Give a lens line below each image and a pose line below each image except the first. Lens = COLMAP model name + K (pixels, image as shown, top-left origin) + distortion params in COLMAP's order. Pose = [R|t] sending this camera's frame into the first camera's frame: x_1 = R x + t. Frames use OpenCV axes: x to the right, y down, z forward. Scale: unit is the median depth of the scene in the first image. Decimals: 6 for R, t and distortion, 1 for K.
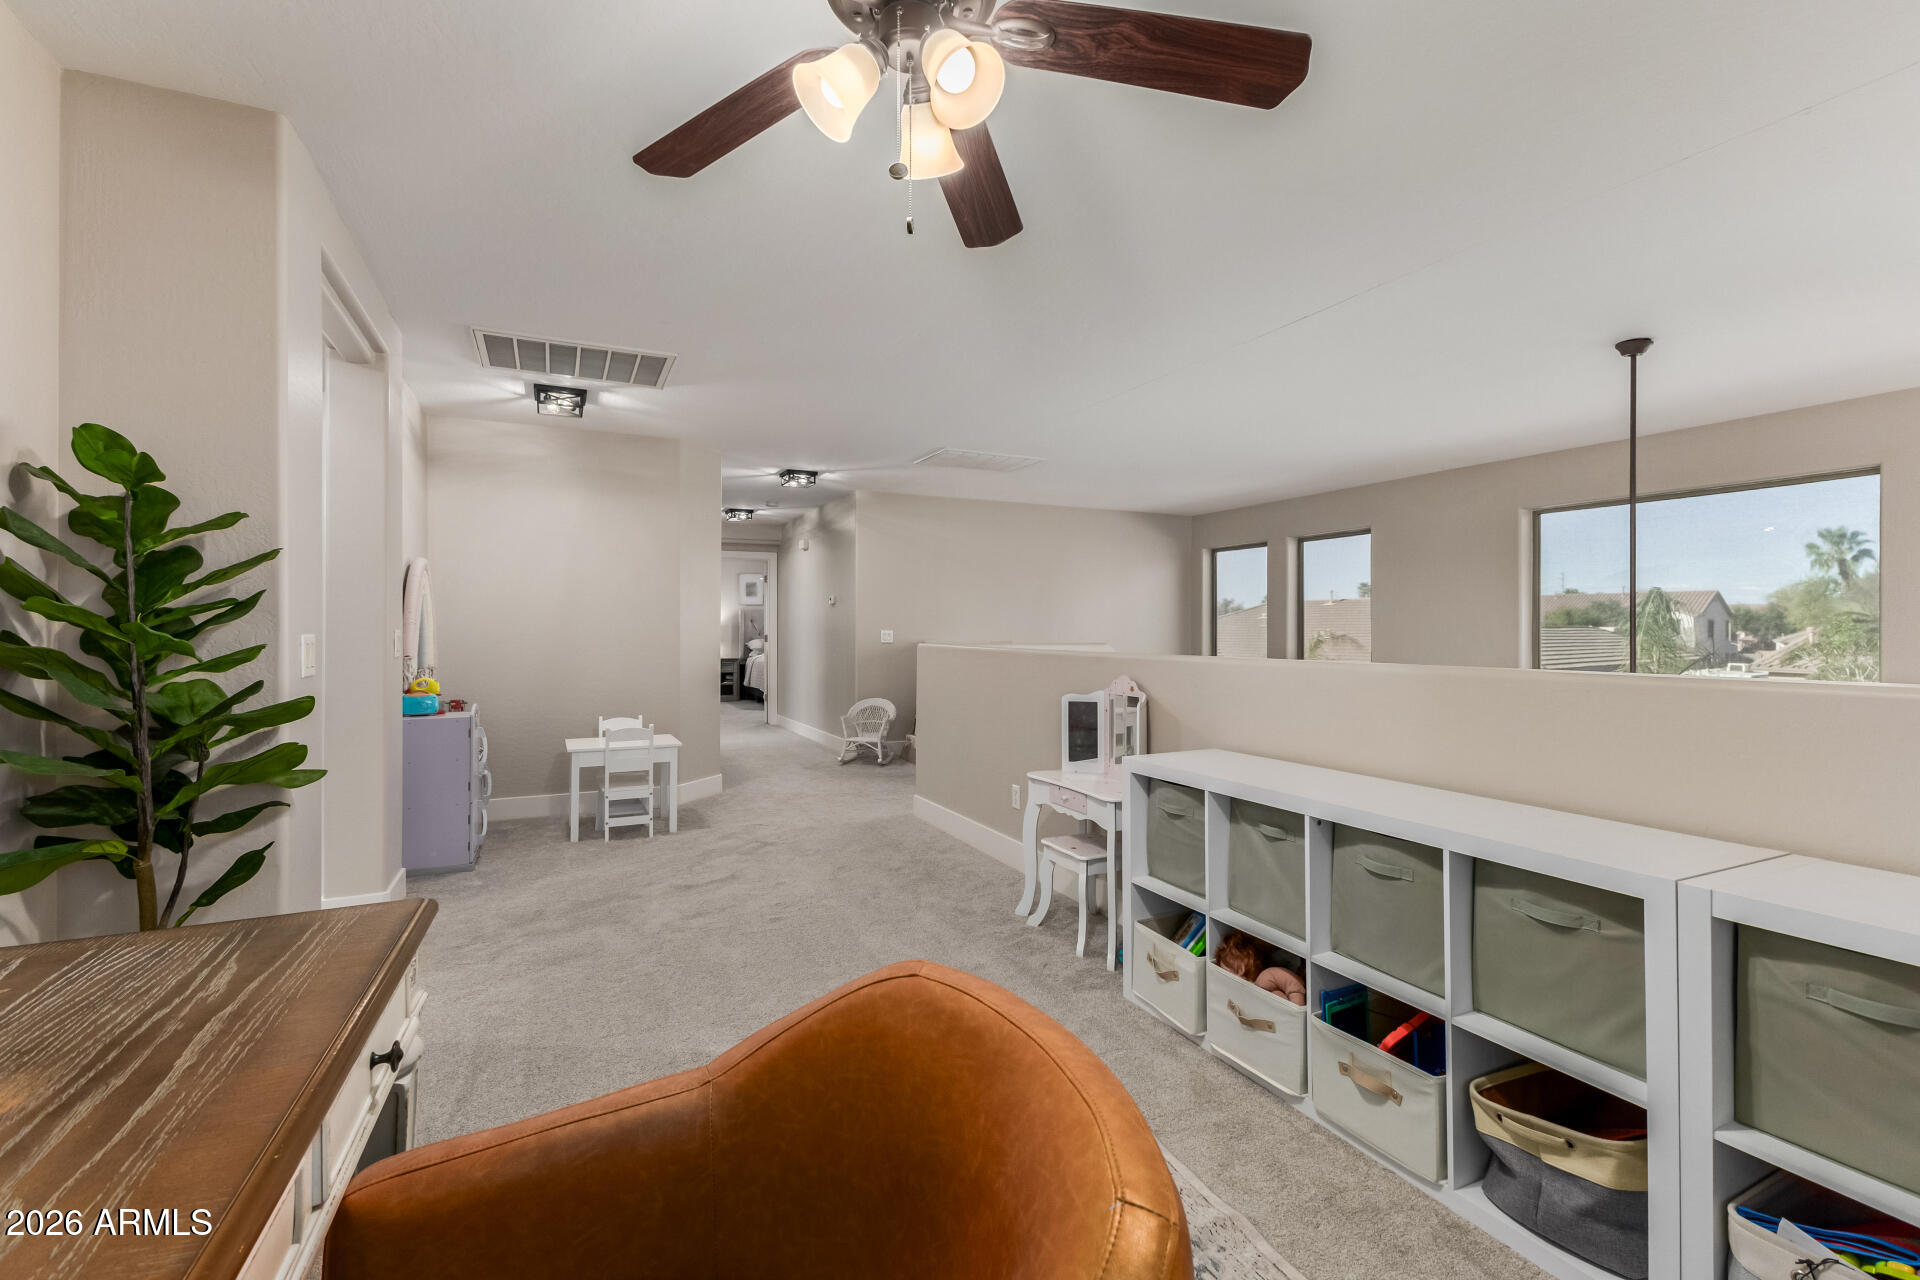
lens RADIAL K [[833.4, 0, 958.0], [0, 833.4, 629.5], [0, 0, 1]] dist [0.007339, -0.000566]
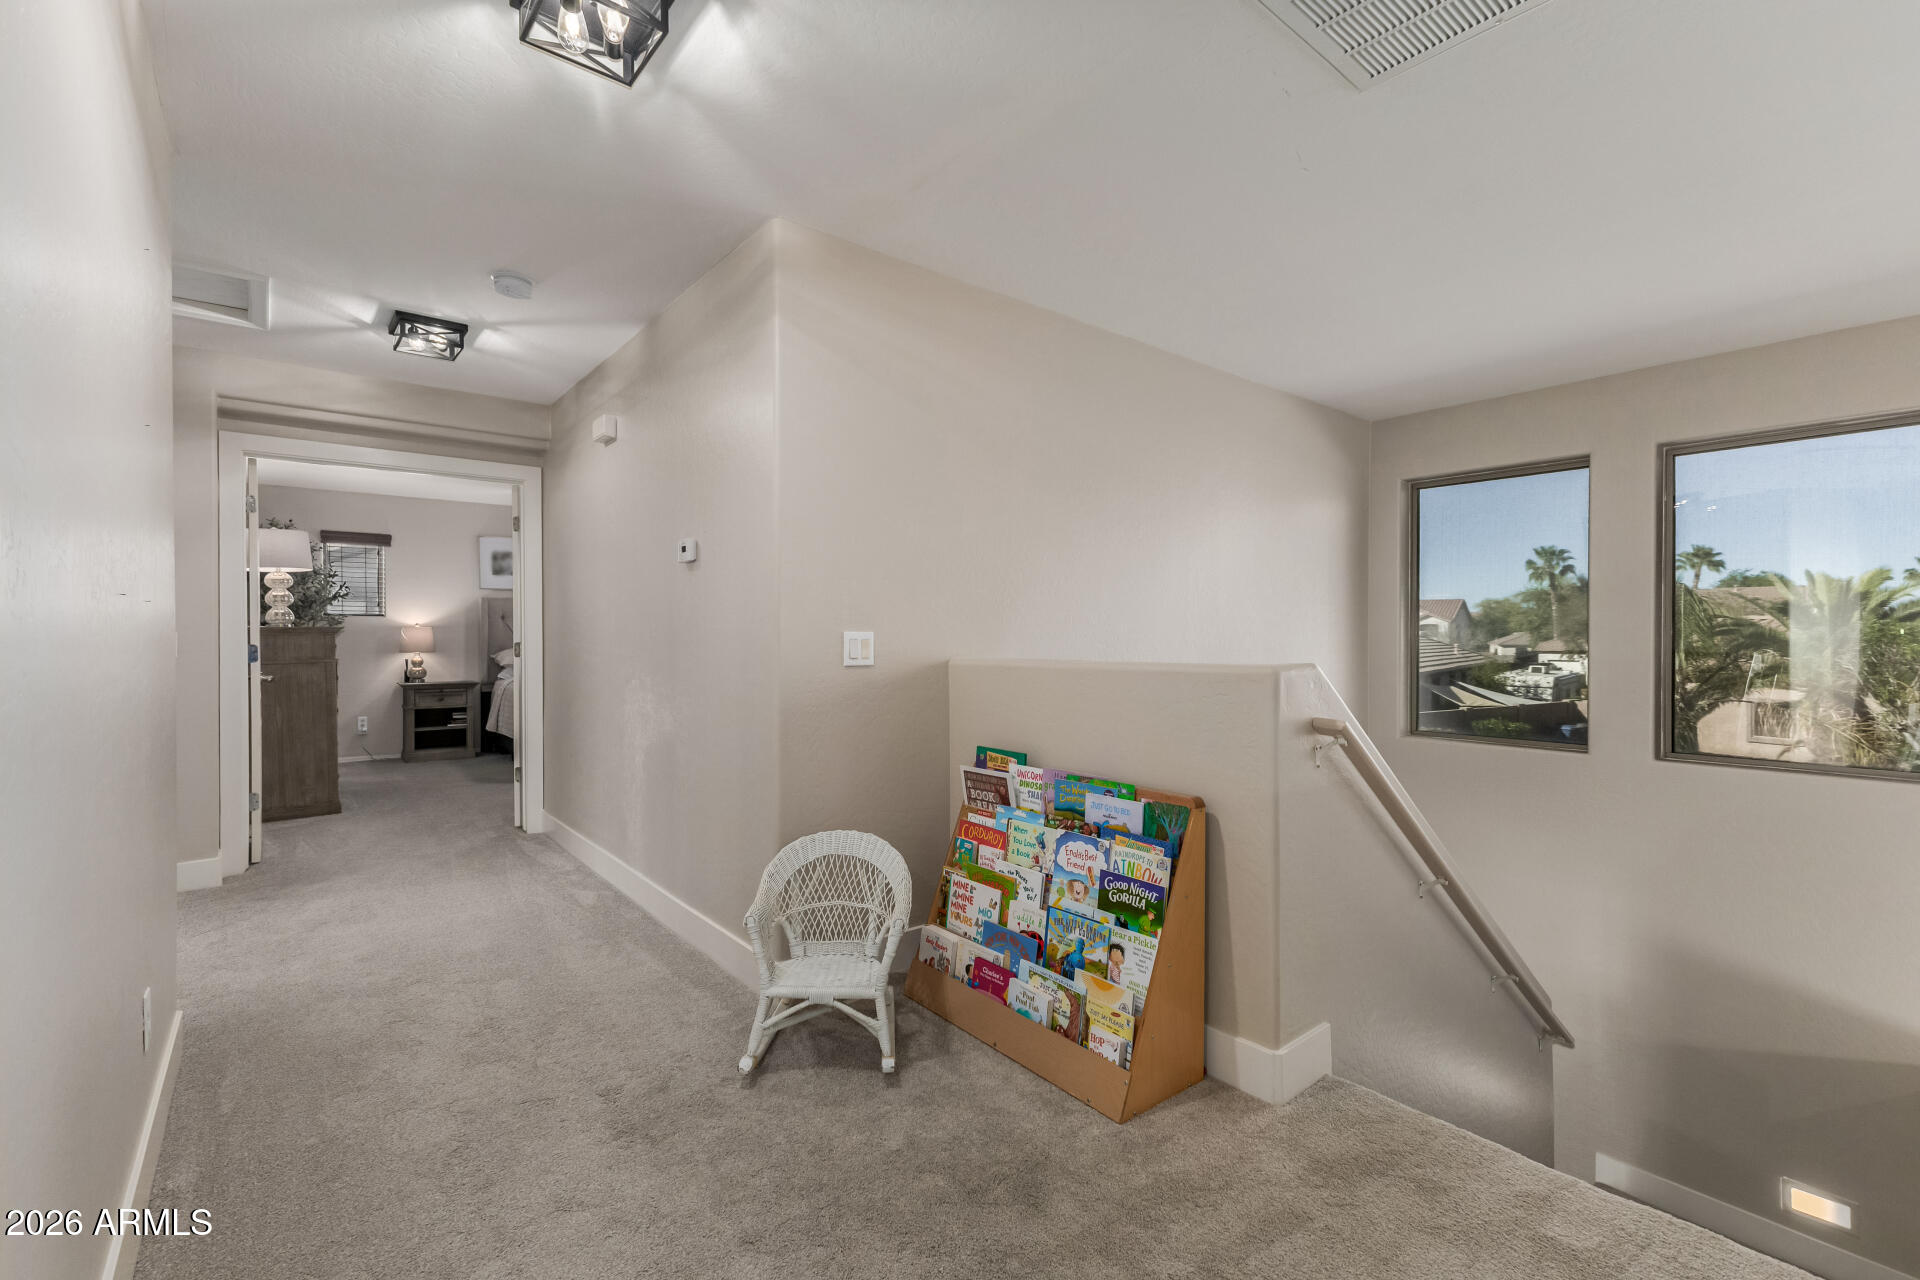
lens RADIAL K [[828.6, 0, 960.0], [0, 828.6, 640.0], [0, 0, 1]] dist [0.007177, 0.000016]
pose [[0.973042, -0.001510, 0.230623, -0.070565], [-0.000330, 0.999968, 0.007939, 0.000771], [-0.230627, -0.007801, 0.973011, 0.360880]]
